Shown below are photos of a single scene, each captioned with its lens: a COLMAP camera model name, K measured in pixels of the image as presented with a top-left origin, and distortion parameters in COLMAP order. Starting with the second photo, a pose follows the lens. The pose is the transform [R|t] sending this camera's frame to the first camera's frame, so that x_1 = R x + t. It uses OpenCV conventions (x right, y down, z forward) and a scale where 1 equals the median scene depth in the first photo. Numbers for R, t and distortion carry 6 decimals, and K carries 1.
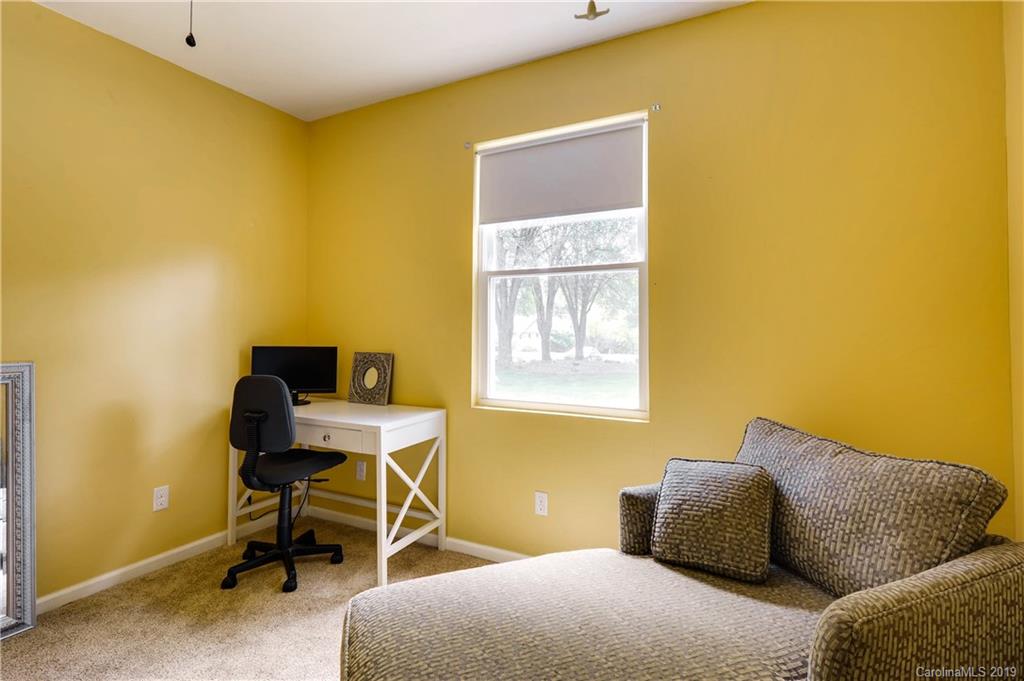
lens RADIAL K [[491.6, 0, 517.0], [0, 491.6, 332.4], [0, 0, 1]] dist [0.017298, -0.005851]
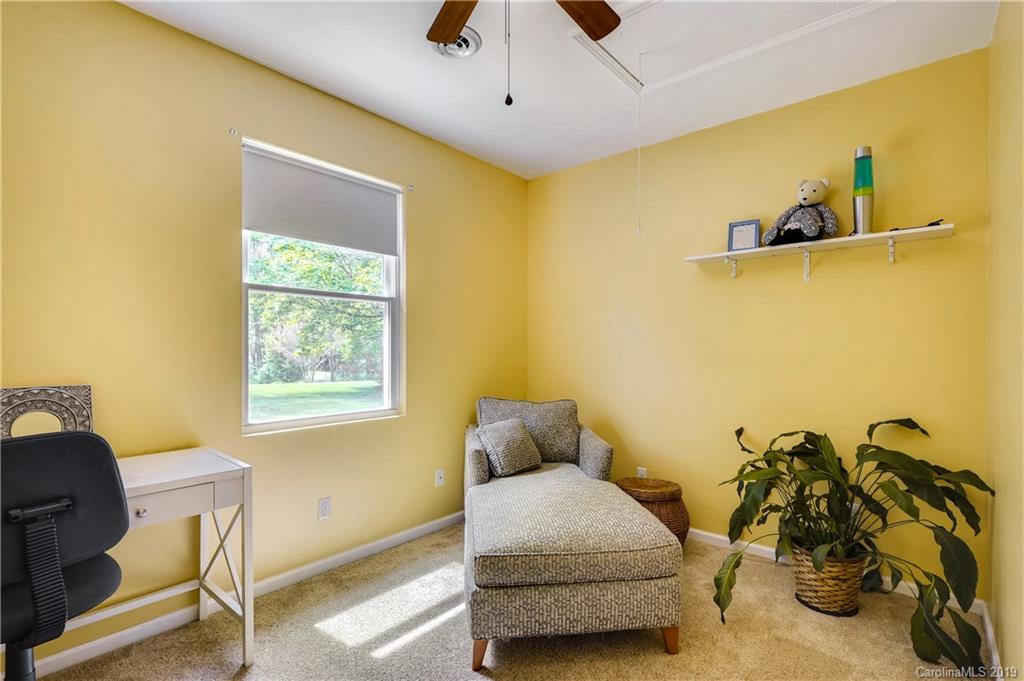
lens RADIAL K [[481.3, 0, 516.5], [0, 481.3, 341.9], [0, 0, 1]] dist [0.014456, -0.000901]
pose [[0.231293, 0.003674, 0.972877, -0.929648], [0.003364, 0.999984, -0.004576, -0.011149], [-0.972878, 0.004331, 0.231277, 0.373662]]
